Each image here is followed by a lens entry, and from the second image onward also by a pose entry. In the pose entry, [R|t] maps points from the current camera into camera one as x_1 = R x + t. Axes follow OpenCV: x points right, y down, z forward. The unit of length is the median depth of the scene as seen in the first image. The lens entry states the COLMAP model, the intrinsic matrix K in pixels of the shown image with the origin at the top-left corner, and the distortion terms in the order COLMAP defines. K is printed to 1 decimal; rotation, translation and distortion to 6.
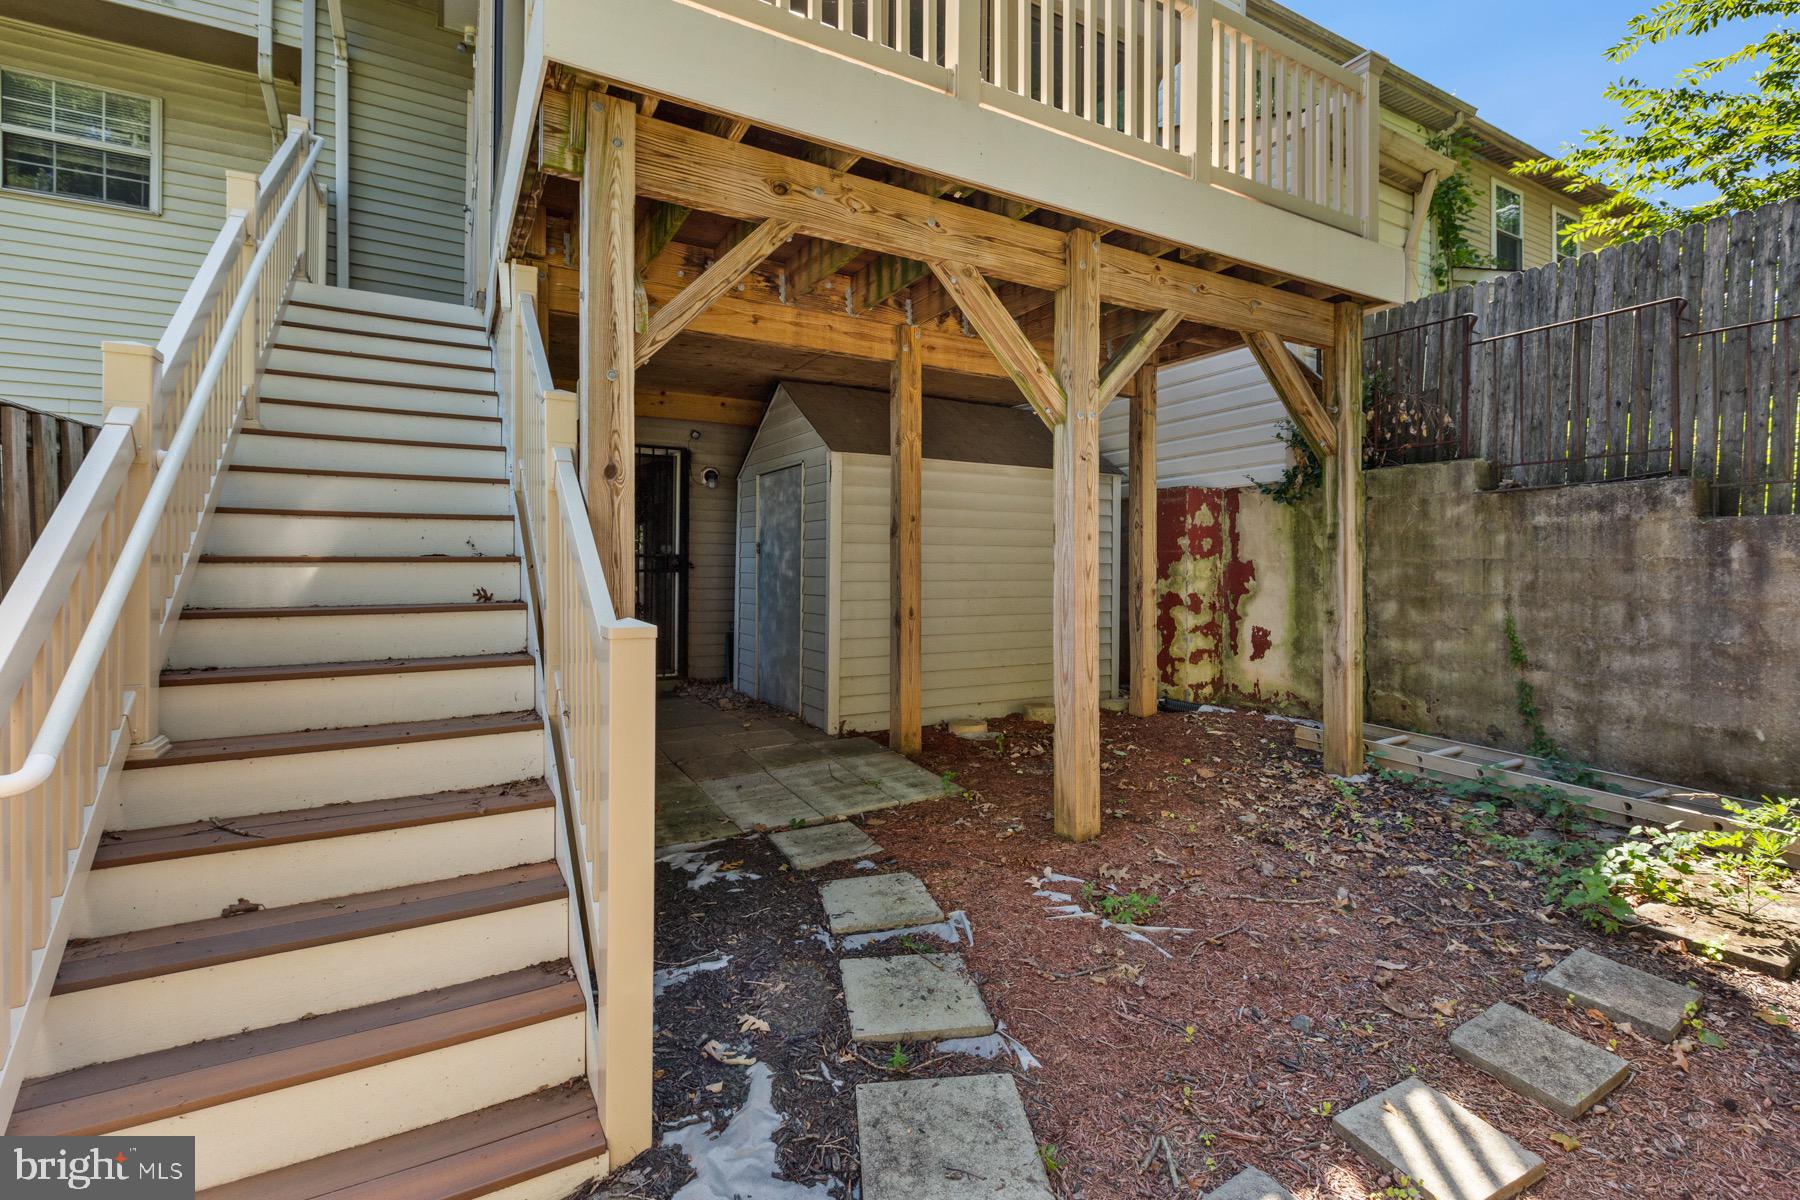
lens RADIAL K [[809.4, 0, 903.6], [0, 809.4, 589.8], [0, 0, 1]] dist [0.002565, -0.000038]
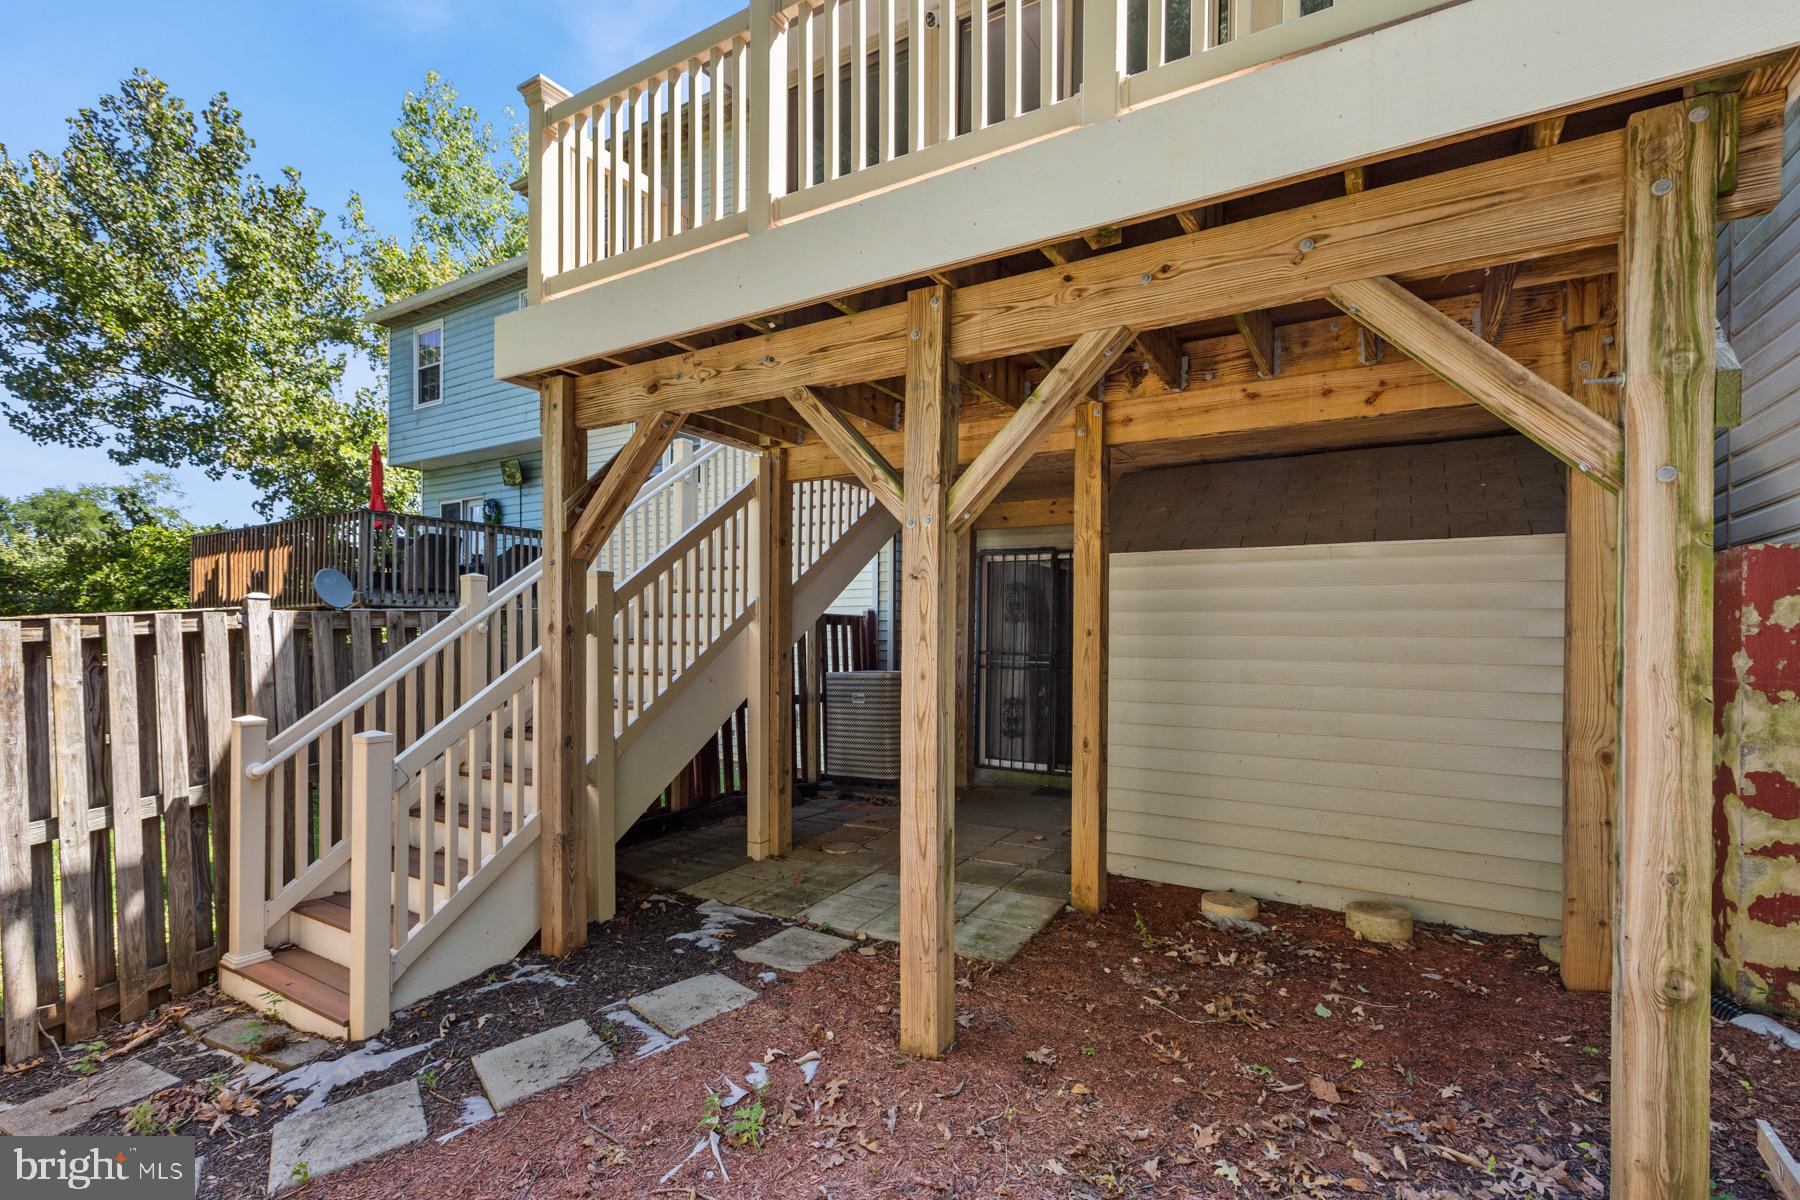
lens RADIAL K [[752.9, 0, 903.6], [0, 752.9, 676.6], [0, 0, 1]] dist [-0.025703, 0.000011]
pose [[0.532599, 0.034856, -0.845650, 0.874240], [-0.038657, 0.999111, 0.016835, -0.078471], [0.845485, 0.023723, 0.533473, 0.620390]]
